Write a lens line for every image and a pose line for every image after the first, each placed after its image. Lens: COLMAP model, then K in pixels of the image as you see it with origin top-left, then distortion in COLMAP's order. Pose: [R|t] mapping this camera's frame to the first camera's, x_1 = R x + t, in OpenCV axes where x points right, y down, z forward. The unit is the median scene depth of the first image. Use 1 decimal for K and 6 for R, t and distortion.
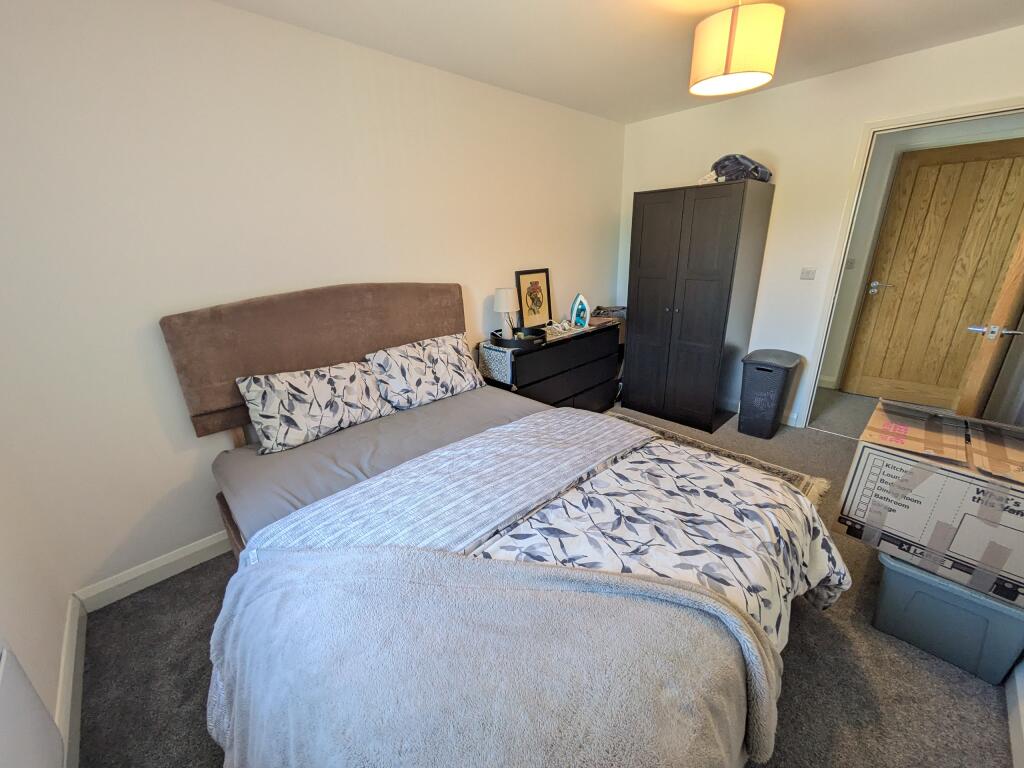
lens RADIAL K [[403.4, 0, 519.7], [0, 403.4, 386.0], [0, 0, 1]] dist [-0.001465, -0.000055]
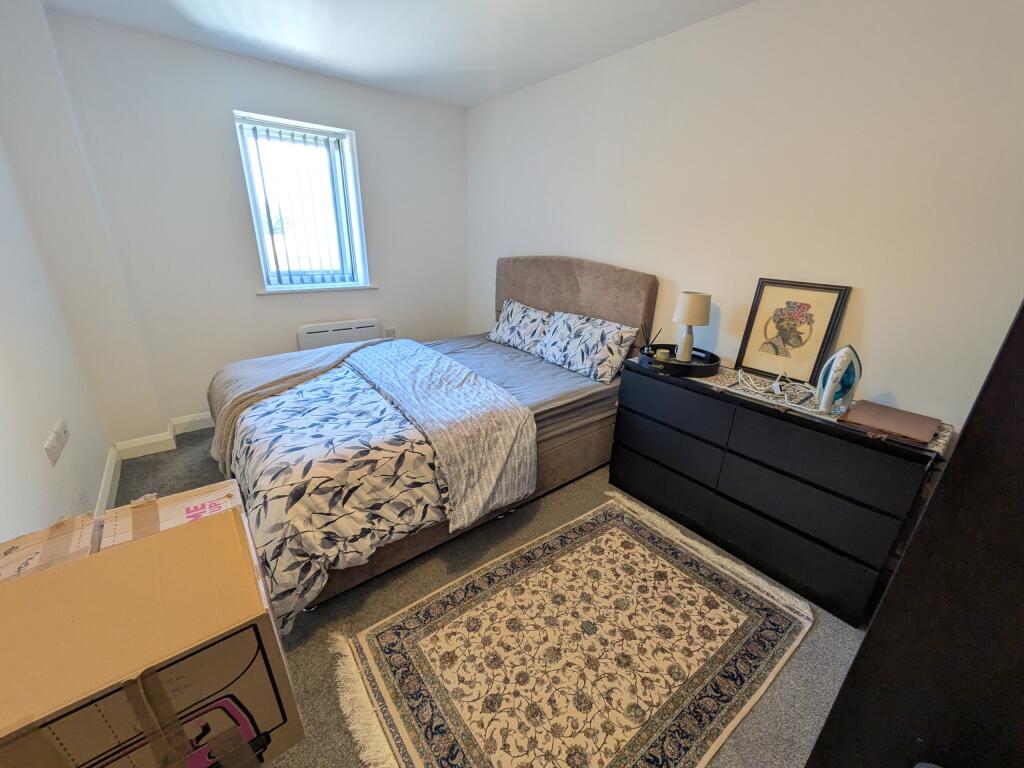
lens RADIAL K [[403.4, 0, 519.7], [0, 403.4, 386.0], [0, 0, 1]] dist [-0.001465, -0.000055]
pose [[-0.091412, 0.376693, -0.921817, 0.983056], [-0.363961, 0.849010, 0.383033, -0.349466], [0.926917, 0.370519, 0.059492, 0.953160]]
